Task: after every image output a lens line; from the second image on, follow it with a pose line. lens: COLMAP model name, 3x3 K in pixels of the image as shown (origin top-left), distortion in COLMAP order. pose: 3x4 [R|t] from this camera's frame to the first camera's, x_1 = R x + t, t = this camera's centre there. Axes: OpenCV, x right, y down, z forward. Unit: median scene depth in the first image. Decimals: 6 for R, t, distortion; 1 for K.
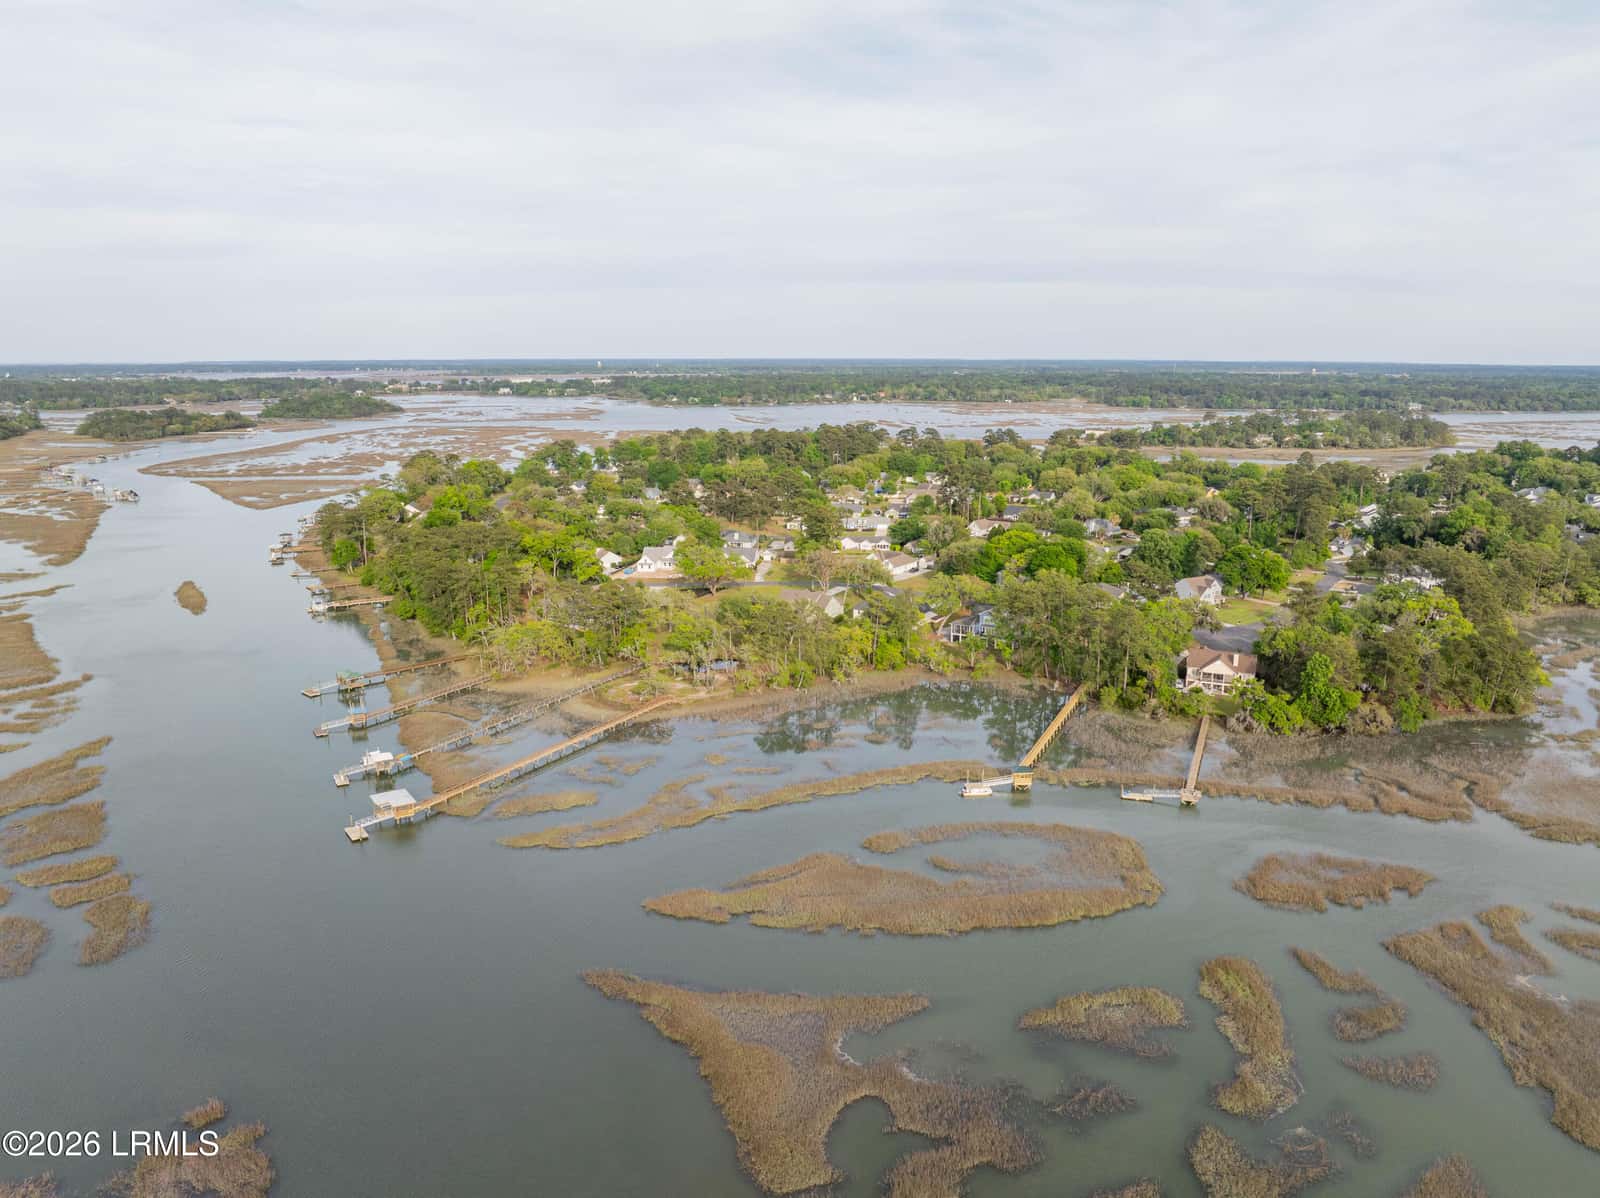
lens RADIAL K [[1126.7, 0, 810.3], [0, 1126.7, 592.0], [0, 0, 1]] dist [-0.045601, 0.011090]
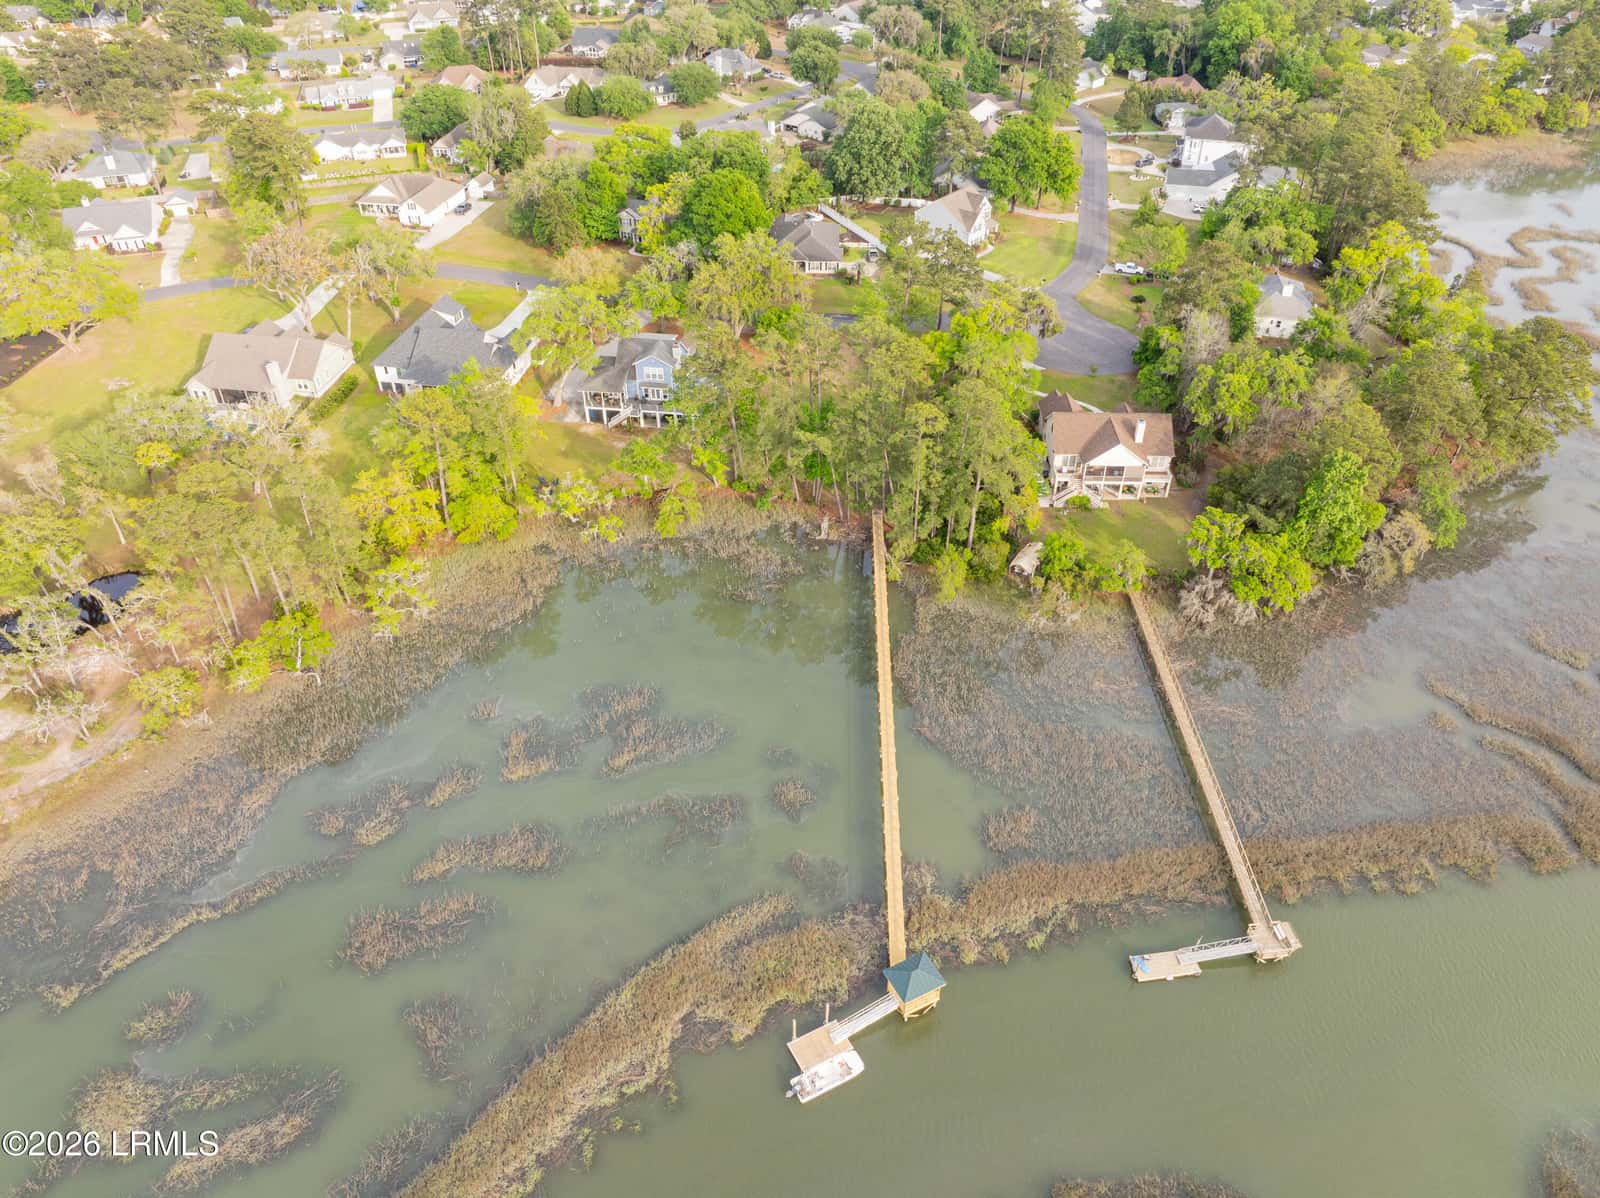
lens RADIAL K [[1126.7, 0, 808.2], [0, 1126.7, 593.8], [0, 0, 1]] dist [-0.045601, 0.011090]
pose [[0.919618, -0.240088, 0.310903, 0.021497], [0.080678, 0.890044, 0.448680, -0.058918], [-0.384439, -0.387531, 0.837870, 0.271288]]
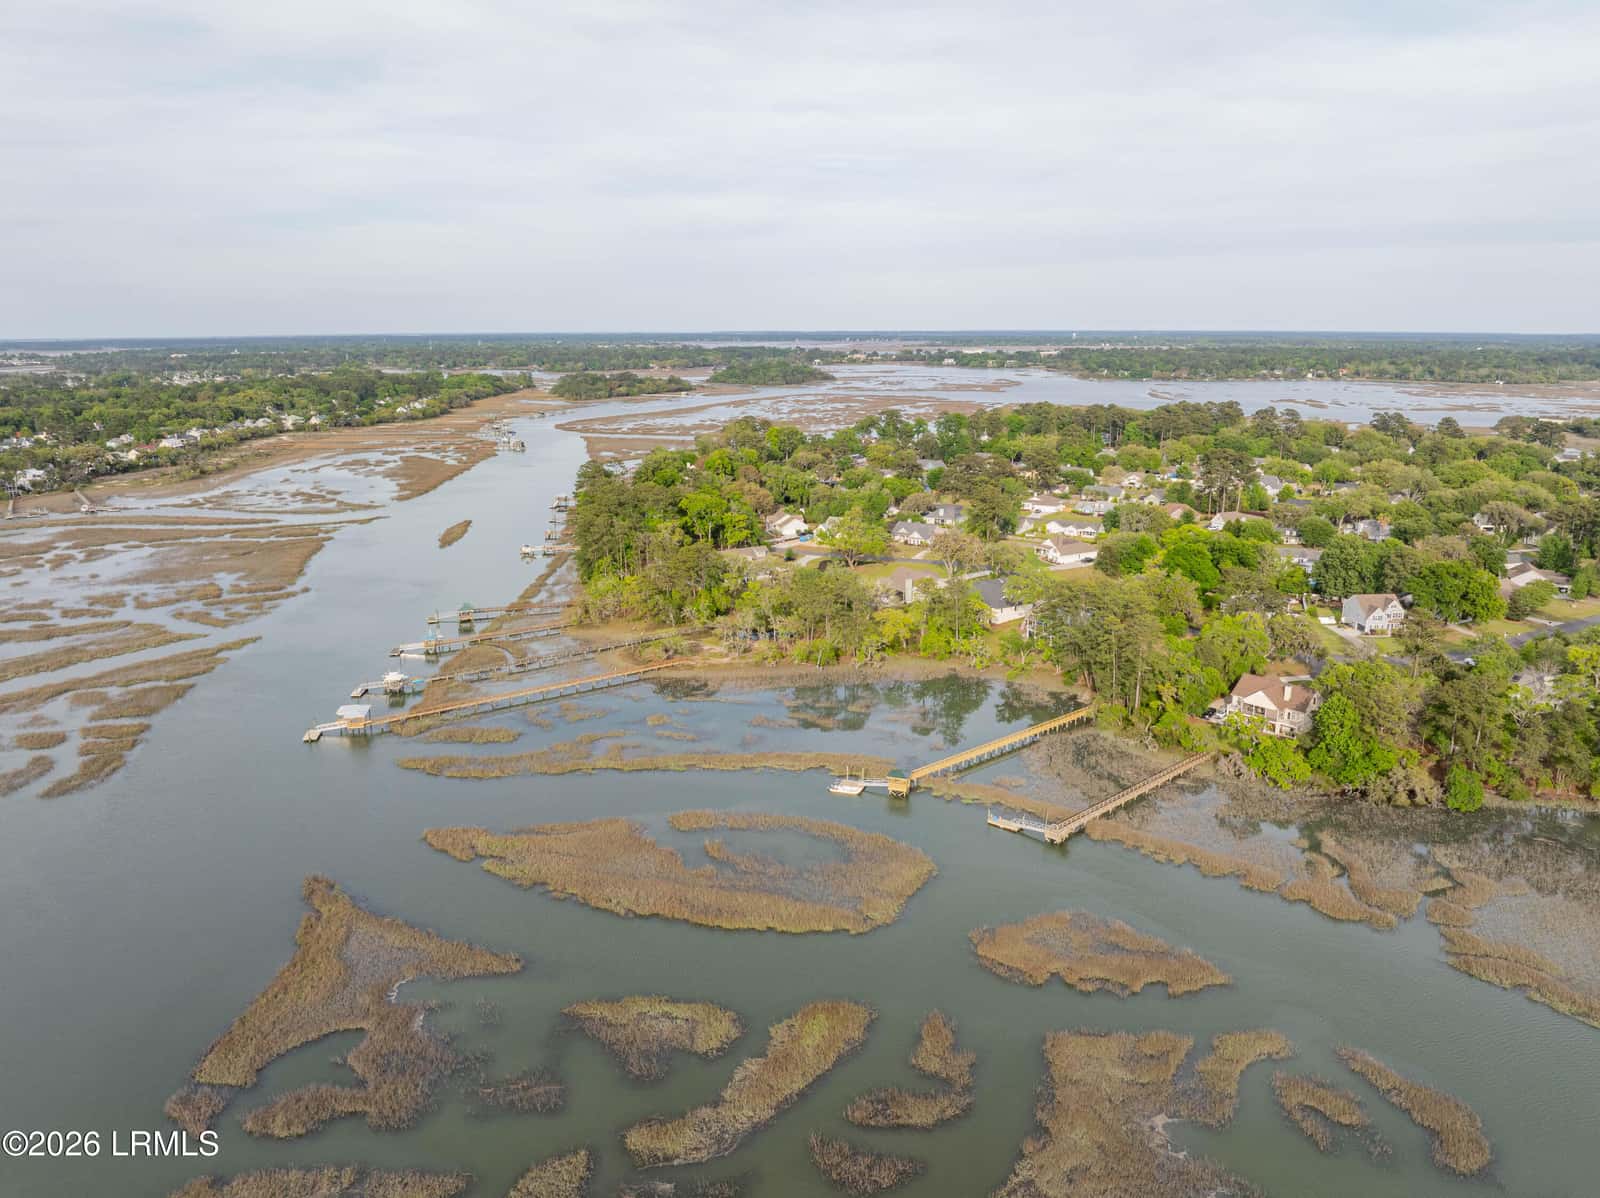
lens RADIAL K [[1126.7, 0, 810.1], [0, 1126.7, 583.2], [0, 0, 1]] dist [-0.045601, 0.011090]
pose [[0.909415, 0.088357, -0.406396, 0.182255], [-0.081508, 0.996087, 0.034170, -0.009566], [0.407825, 0.002050, 0.913058, 0.044782]]
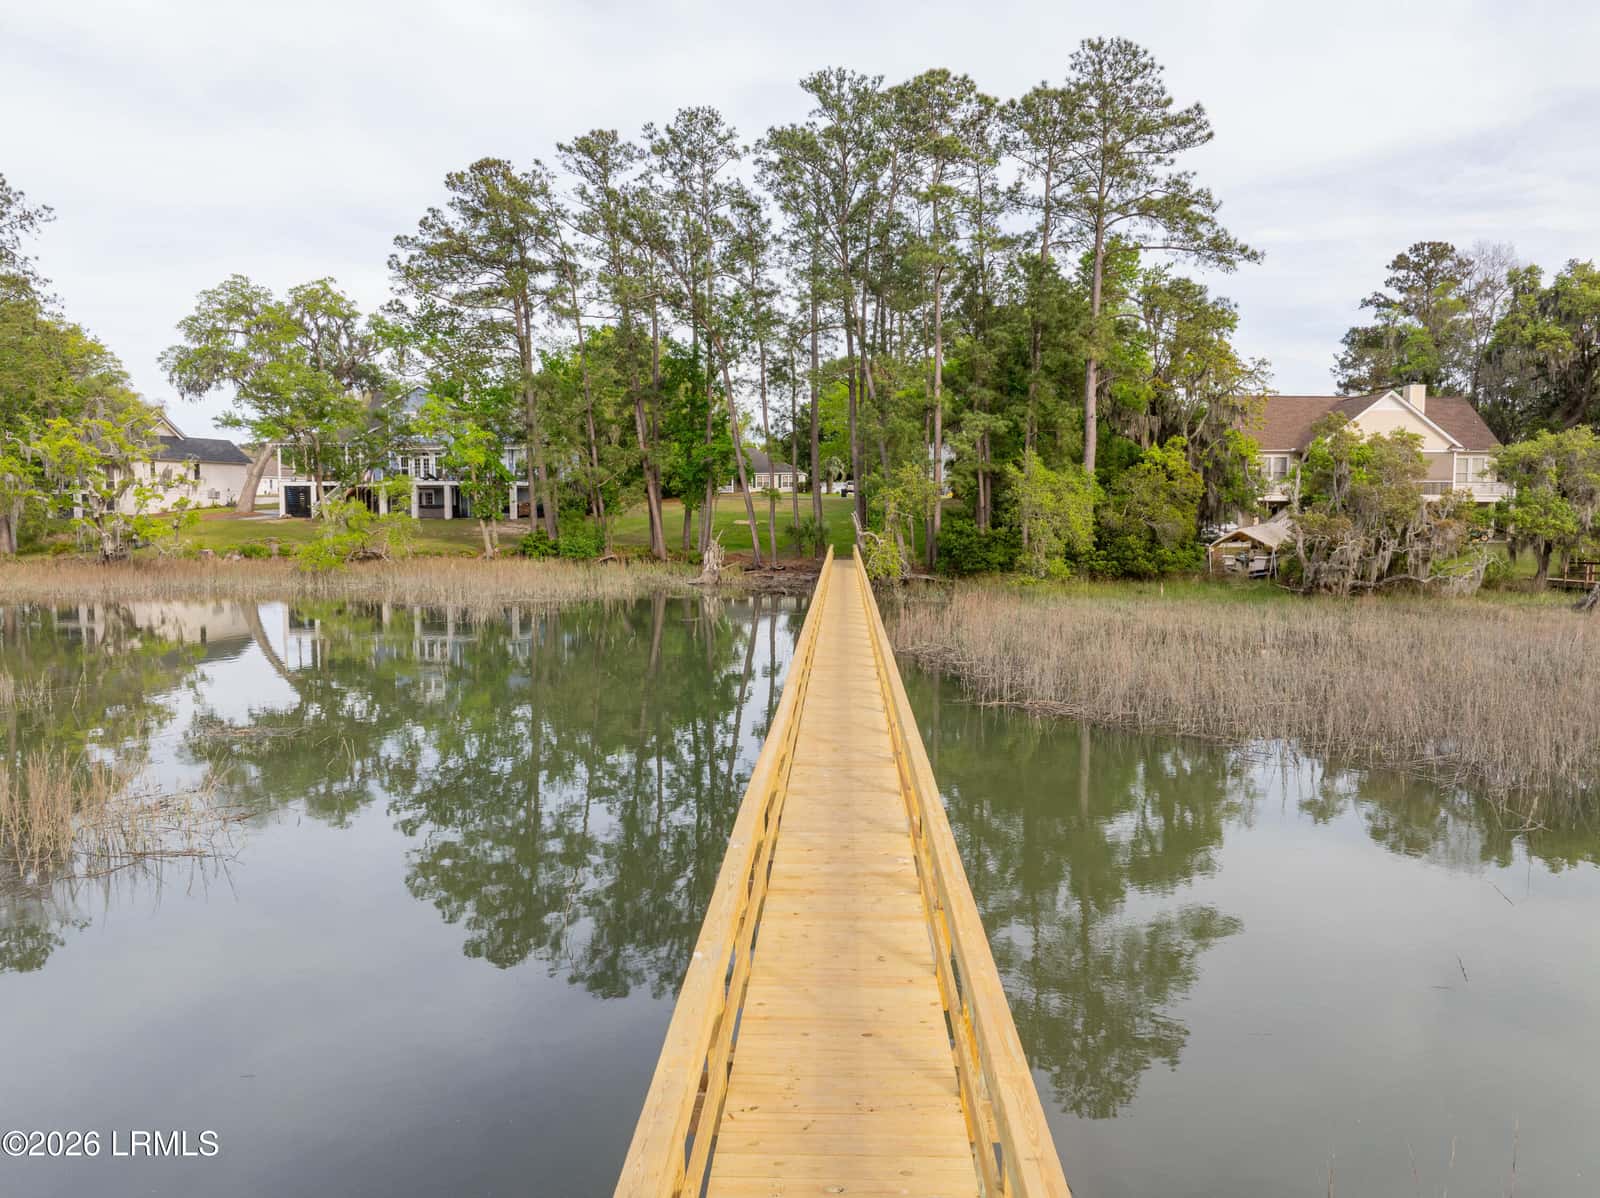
lens RADIAL K [[1126.7, 0, 805.0], [0, 1126.7, 596.5], [0, 0, 1]] dist [-0.045601, 0.011090]
pose [[0.923364, -0.032517, 0.382546, 0.075225], [0.080678, 0.990592, -0.110534, 0.055328], [-0.375352, 0.132926, 0.917301, 0.389873]]
